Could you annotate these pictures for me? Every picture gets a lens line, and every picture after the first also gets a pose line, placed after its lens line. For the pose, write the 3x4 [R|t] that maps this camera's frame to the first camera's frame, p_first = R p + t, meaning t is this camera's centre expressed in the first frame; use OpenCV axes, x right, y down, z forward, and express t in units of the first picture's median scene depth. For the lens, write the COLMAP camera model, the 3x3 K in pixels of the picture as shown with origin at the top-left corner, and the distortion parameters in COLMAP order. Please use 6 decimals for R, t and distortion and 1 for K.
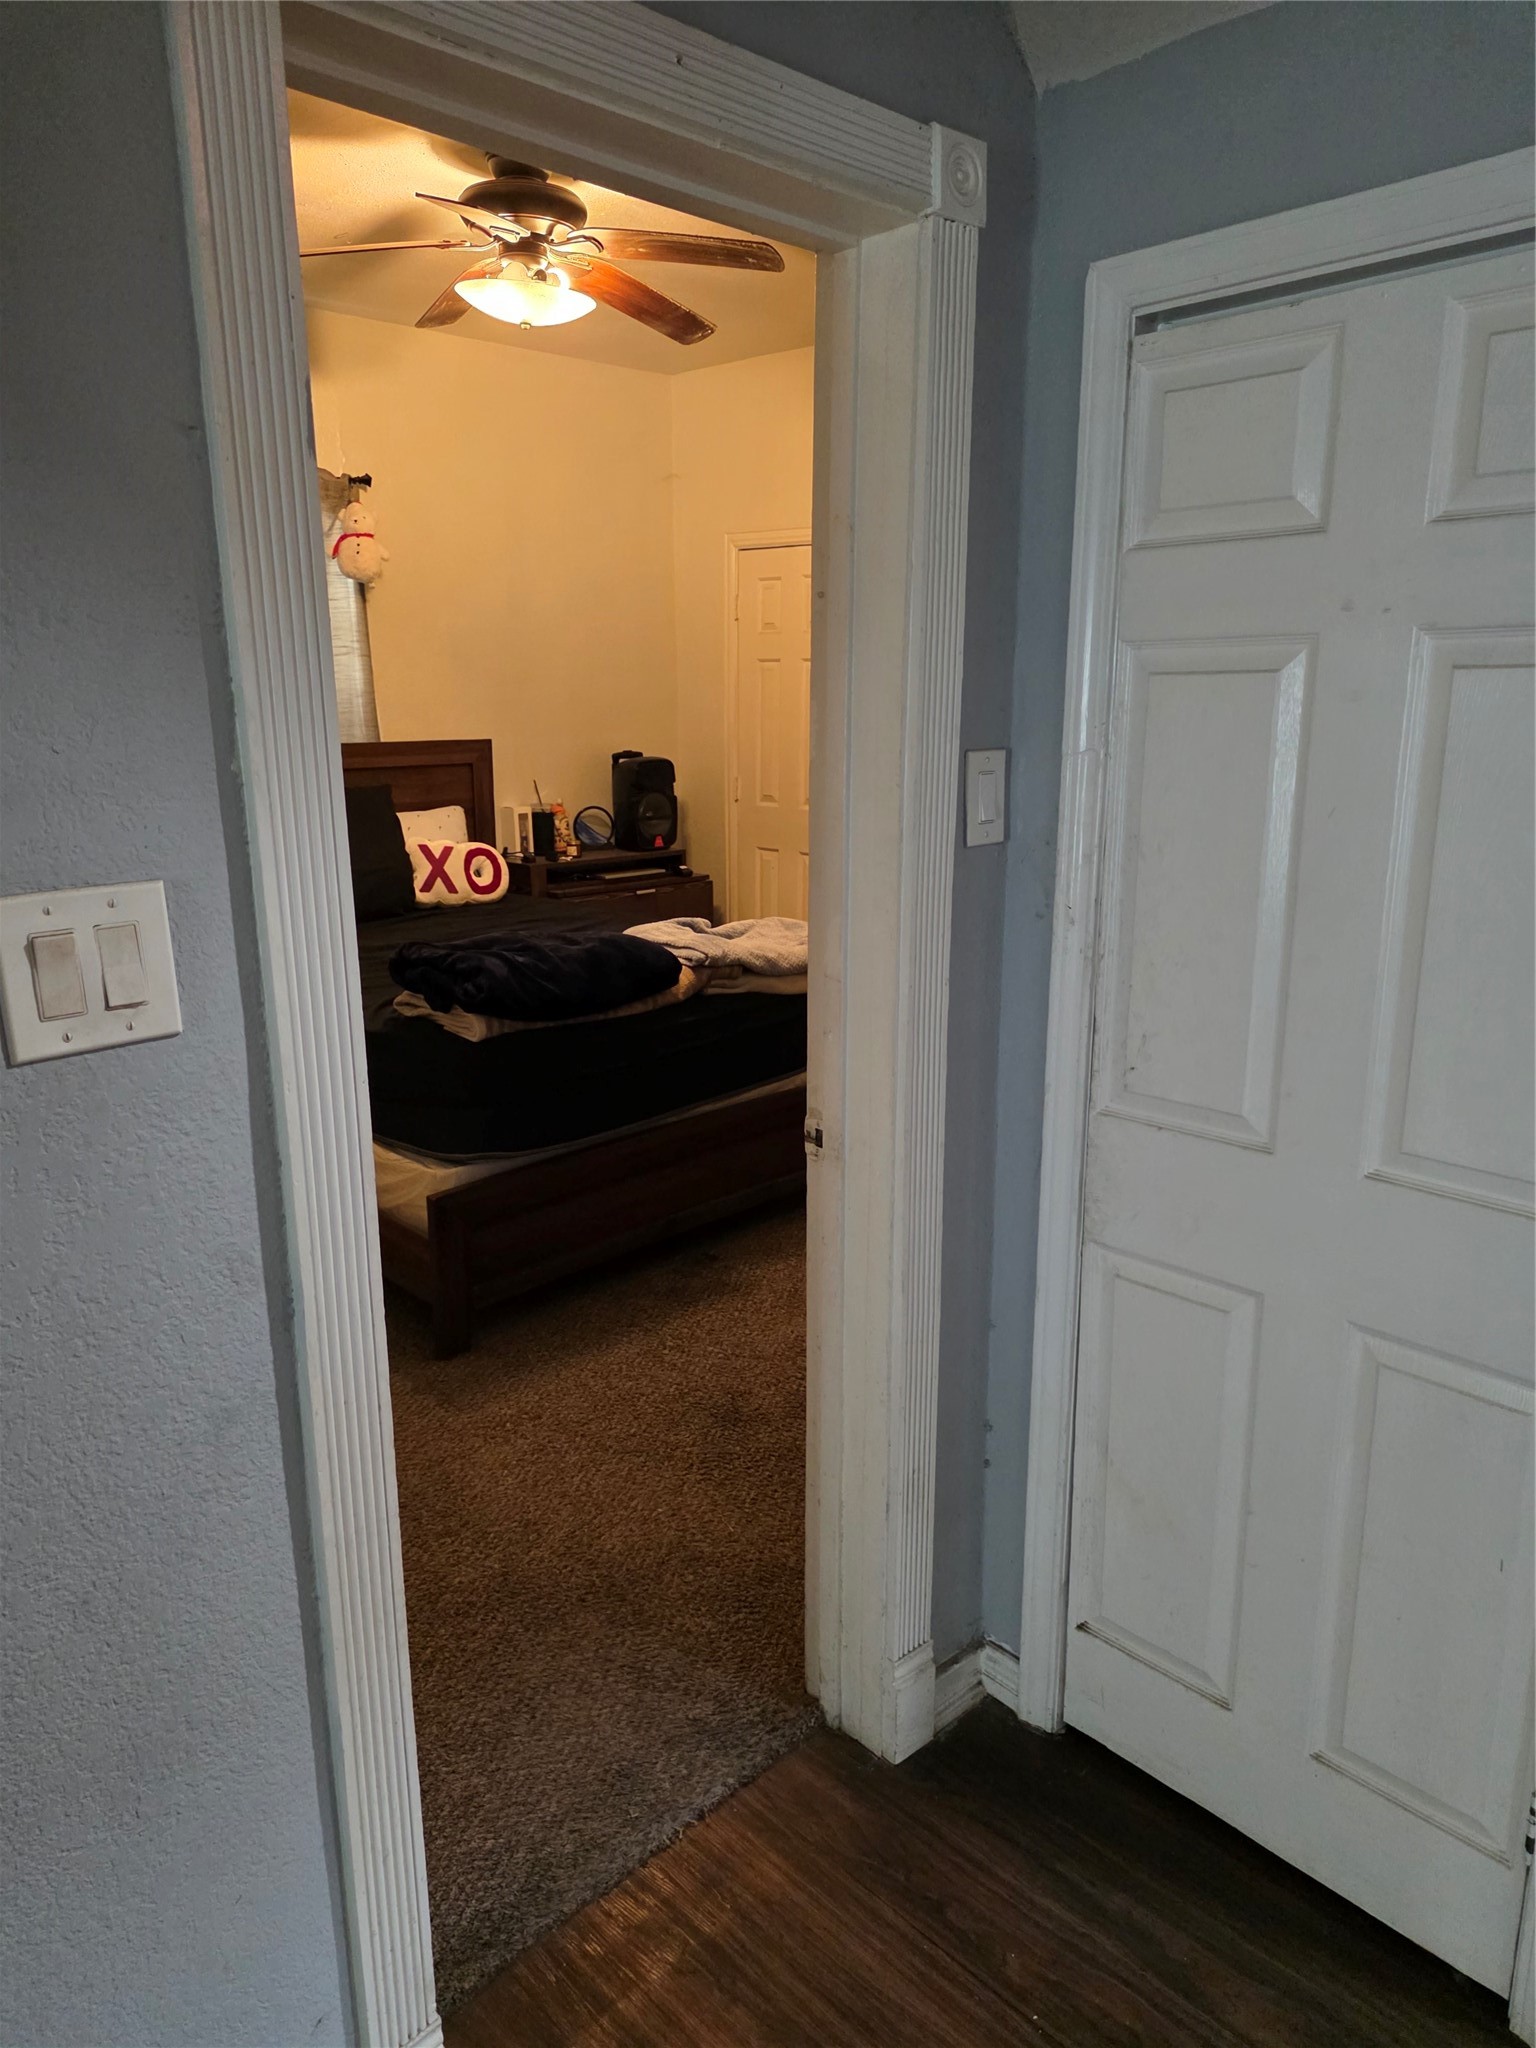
lens RADIAL K [[1357.6, 0, 765.2], [0, 1357.6, 1040.8], [0, 0, 1]] dist [0.147896, -0.212569]
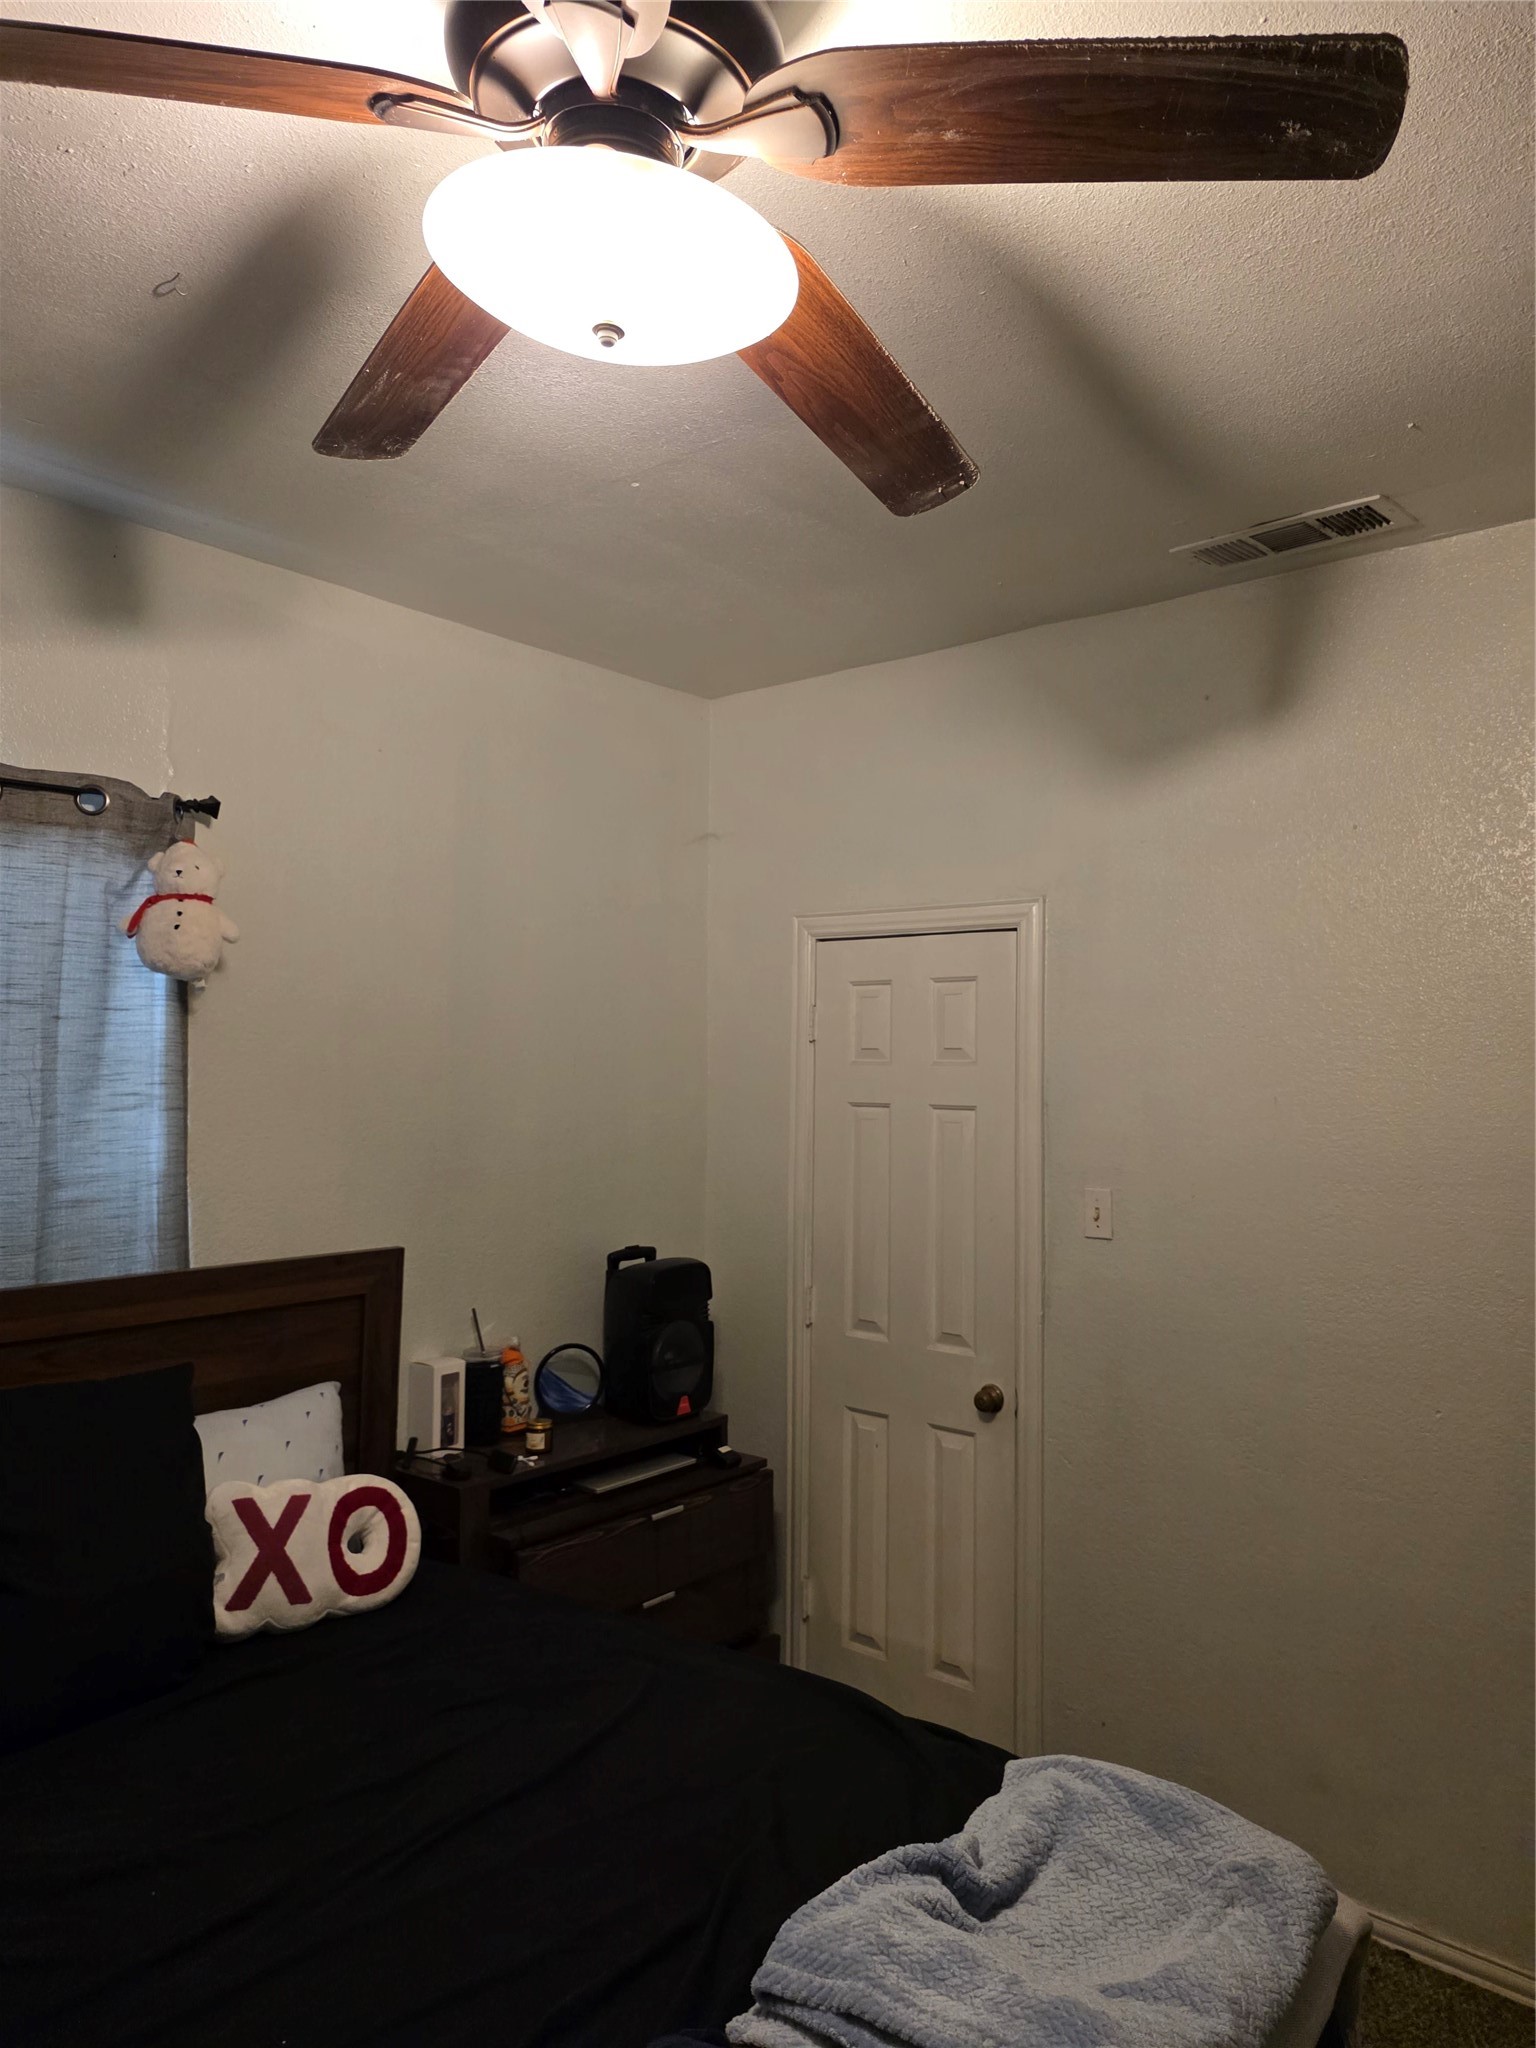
lens RADIAL K [[1357.6, 0, 765.2], [0, 1357.6, 1040.8], [0, 0, 1]] dist [0.147896, -0.212569]
pose [[0.996486, 0.011881, 0.082916, -0.108327], [0.011759, 0.960247, -0.278904, -0.153156], [-0.082934, 0.278899, 0.956733, 0.466520]]
